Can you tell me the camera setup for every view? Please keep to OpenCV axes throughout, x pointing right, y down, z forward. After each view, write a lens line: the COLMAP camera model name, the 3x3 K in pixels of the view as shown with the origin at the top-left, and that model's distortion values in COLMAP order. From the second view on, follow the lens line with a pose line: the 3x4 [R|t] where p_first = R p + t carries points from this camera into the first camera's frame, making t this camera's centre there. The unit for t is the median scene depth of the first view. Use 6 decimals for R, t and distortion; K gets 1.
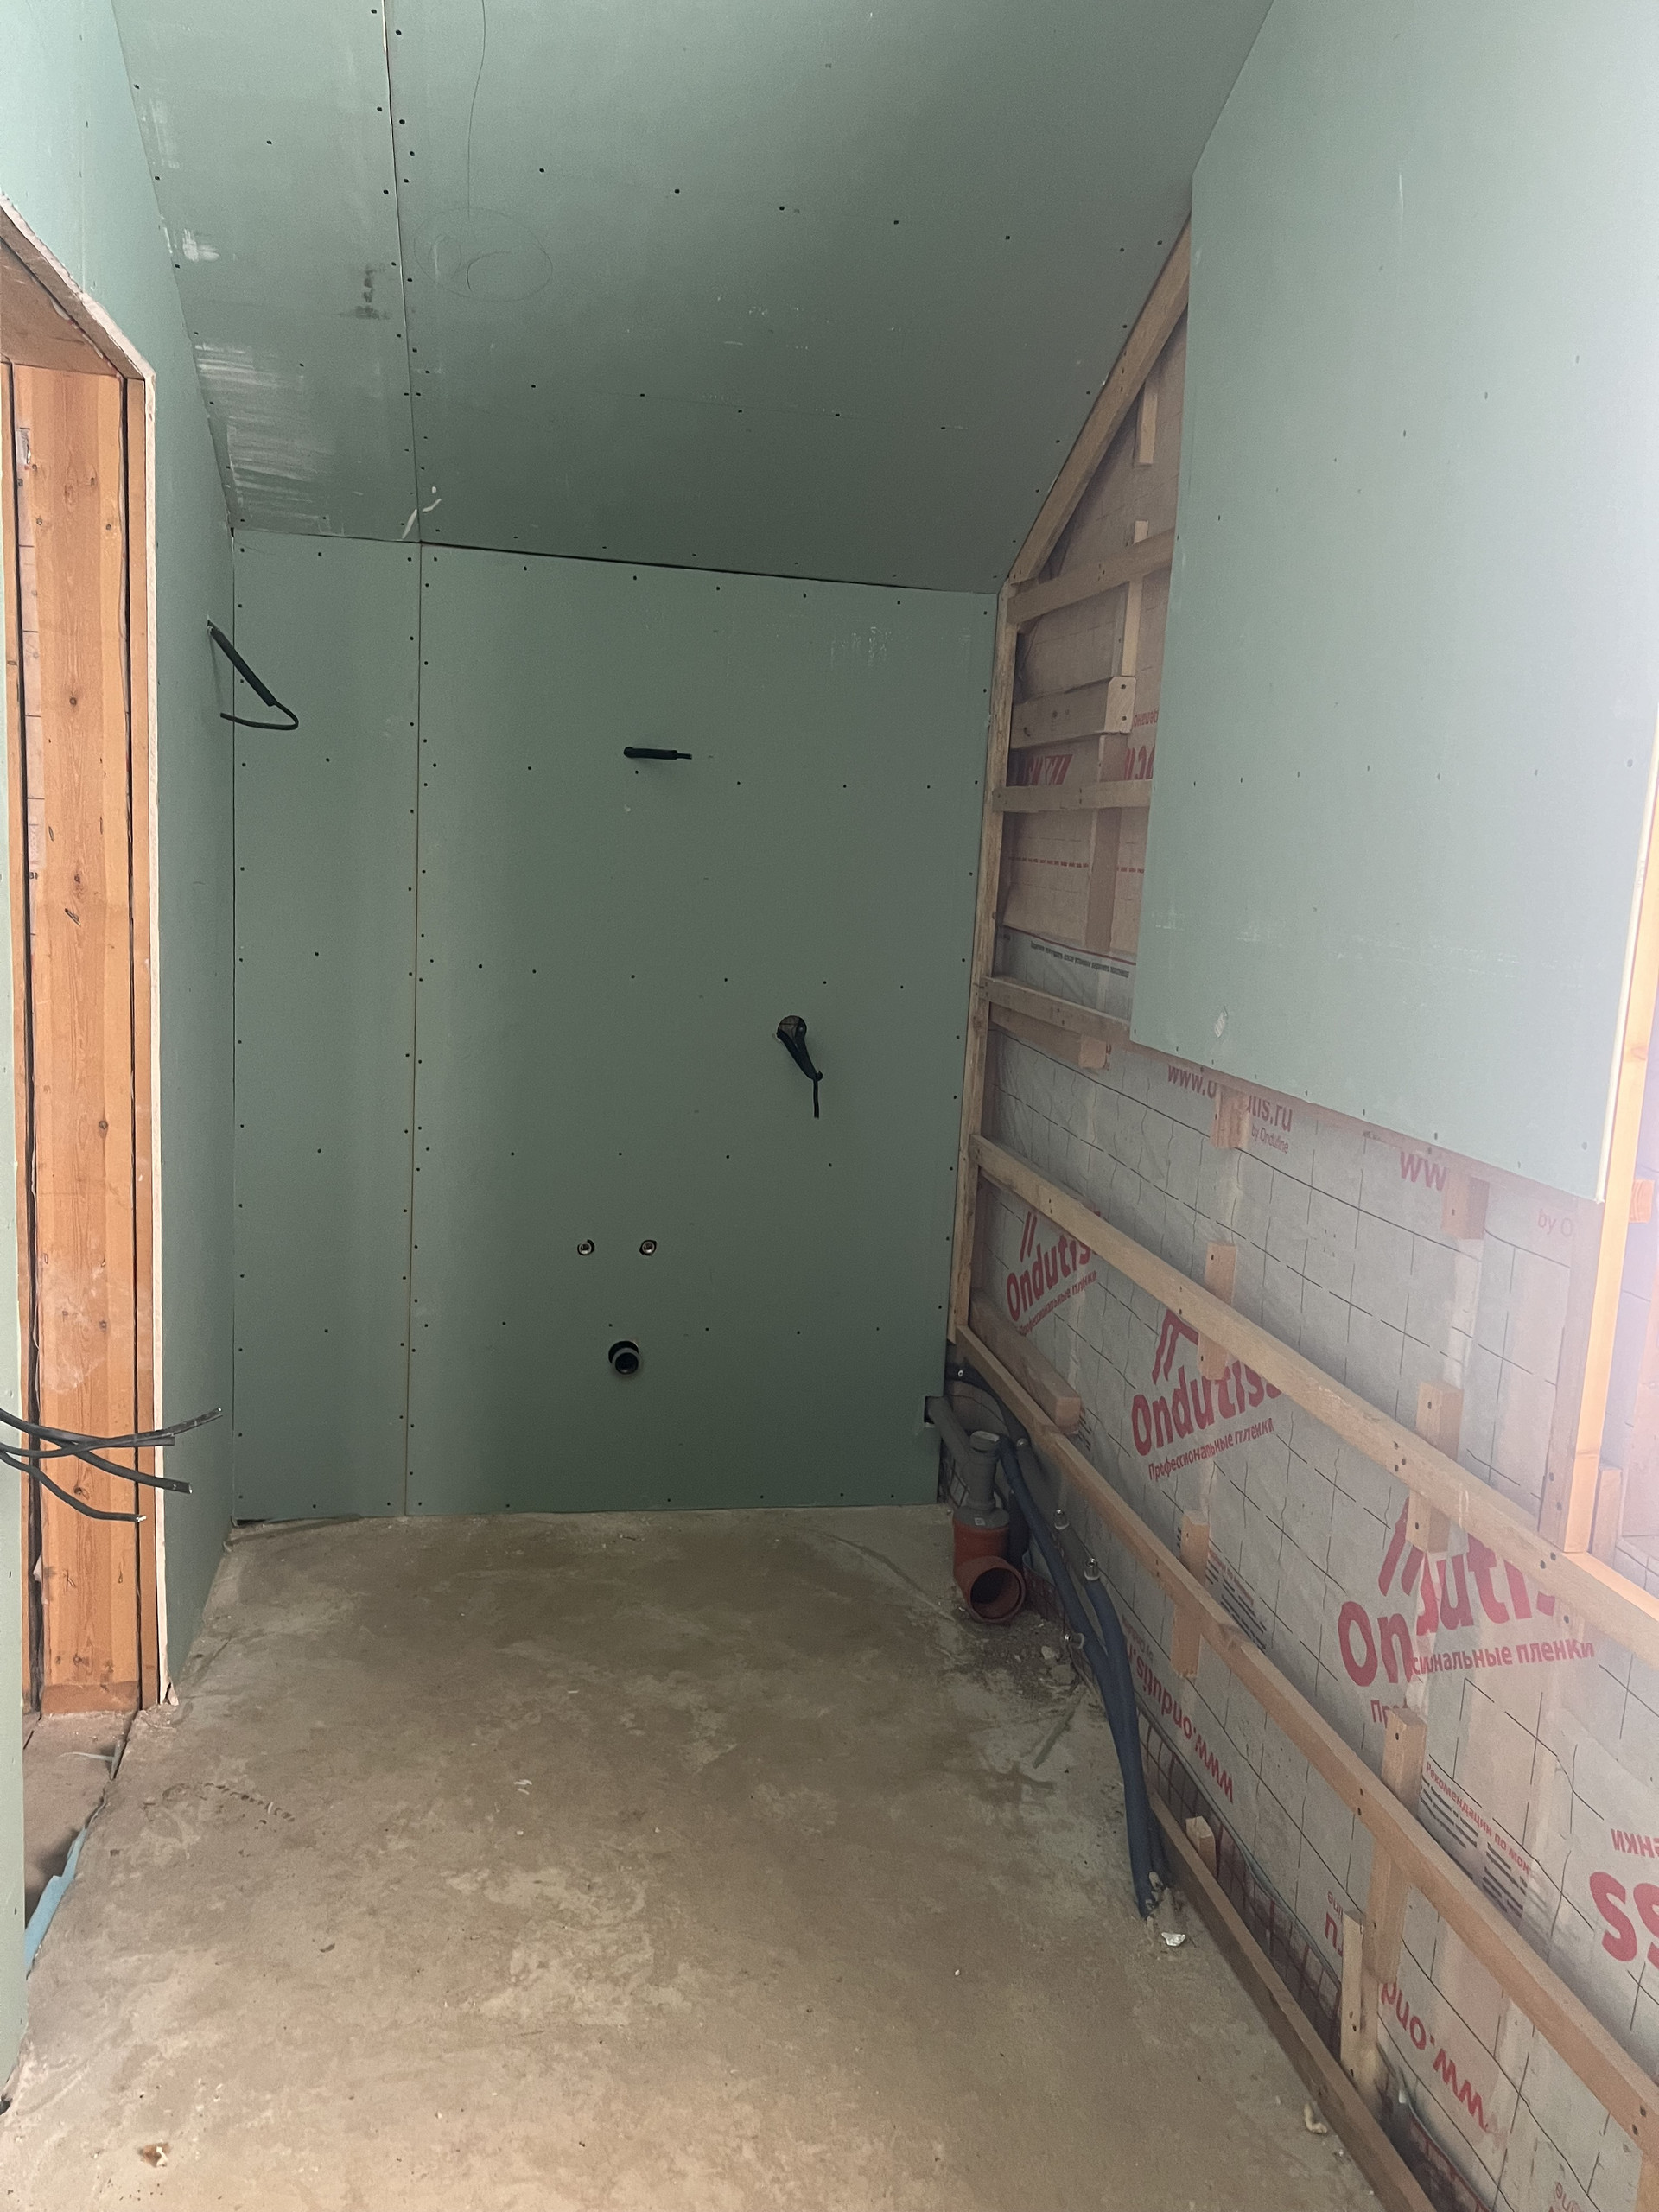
lens RADIAL K [[1646.2, 0, 829.5], [0, 1646.2, 1106.0], [0, 0, 1]] dist [0.059232, -0.061944]
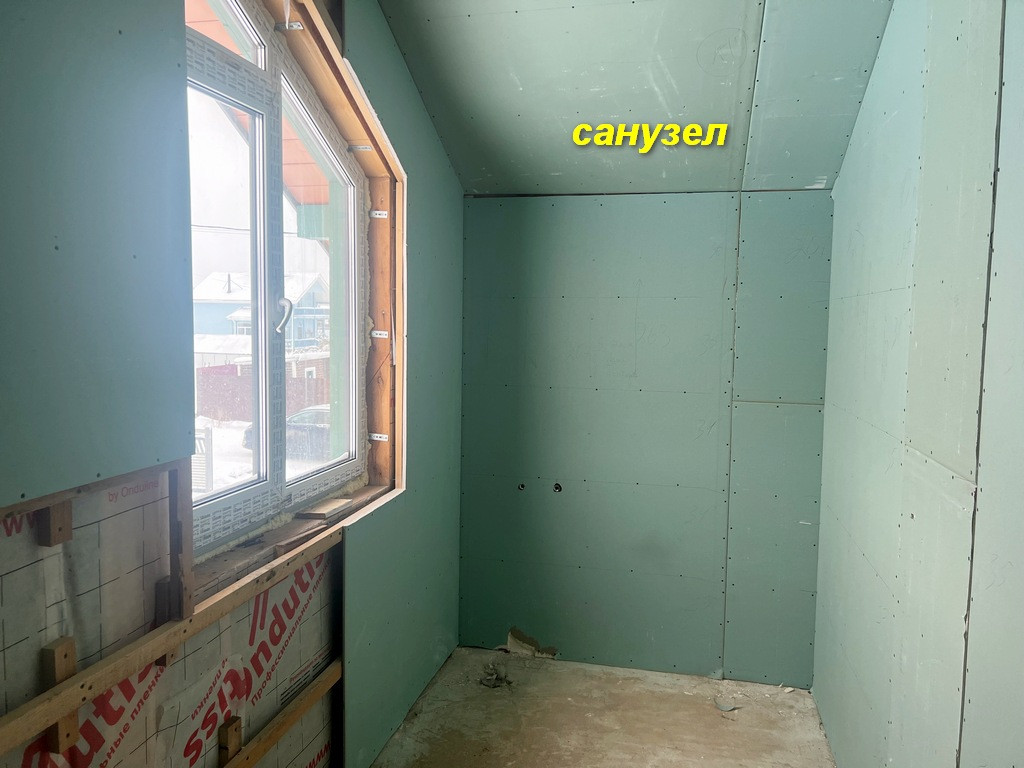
lens RADIAL K [[762.1, 0, 512.8], [0, 762.1, 390.2], [0, 0, 1]] dist [0.059232, -0.061944]
pose [[-0.909516, -0.106475, 0.401800, -0.287934], [0.004136, 0.964270, 0.264889, -0.256039], [-0.415648, 0.242583, -0.876579, 1.465912]]
